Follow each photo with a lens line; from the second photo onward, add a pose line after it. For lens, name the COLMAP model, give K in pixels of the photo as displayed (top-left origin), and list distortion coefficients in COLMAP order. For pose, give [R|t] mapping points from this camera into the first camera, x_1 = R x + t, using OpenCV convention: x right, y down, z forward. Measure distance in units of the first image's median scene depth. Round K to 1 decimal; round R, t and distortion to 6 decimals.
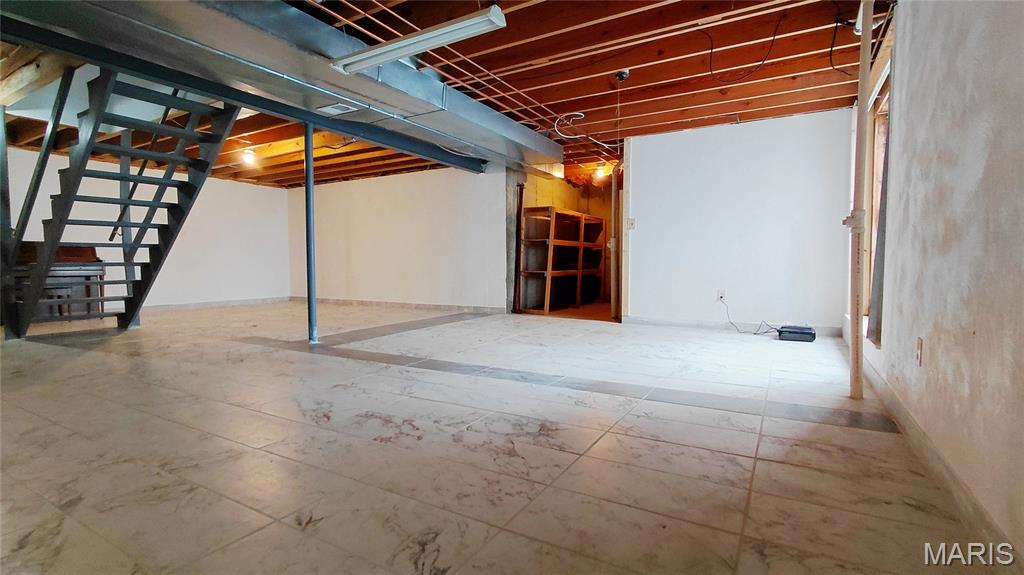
lens RADIAL K [[478.8, 0, 512.0], [0, 478.8, 287.5], [0, 0, 1]] dist [-0.000102, -0.000210]
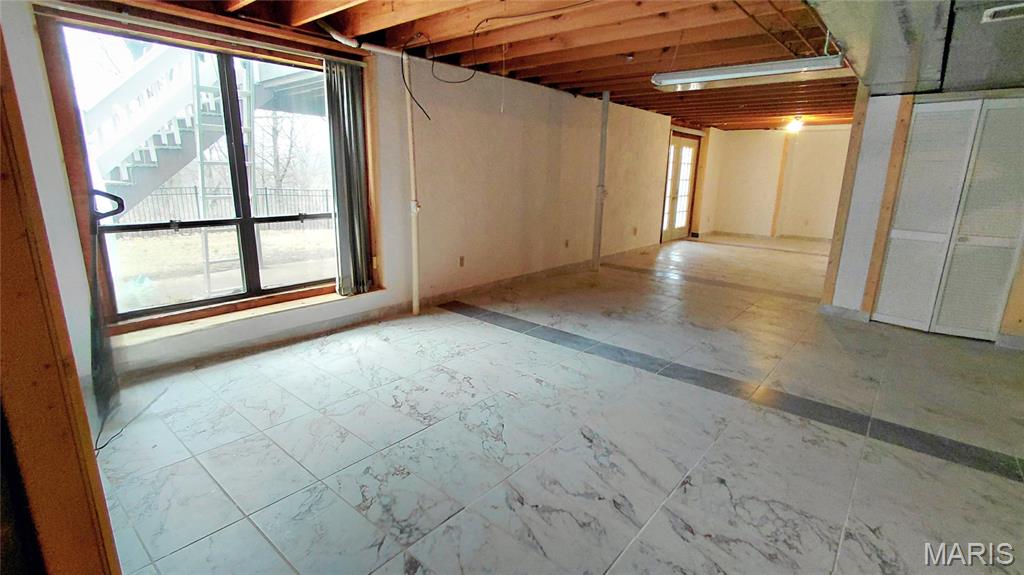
lens RADIAL K [[478.8, 0, 512.0], [0, 478.8, 287.5], [0, 0, 1]] dist [-0.000102, -0.000210]
pose [[-0.984080, -0.056151, 0.168624, 0.124796], [-0.005353, 0.957713, 0.287676, -0.381314], [-0.177647, 0.282193, -0.942767, 2.750683]]
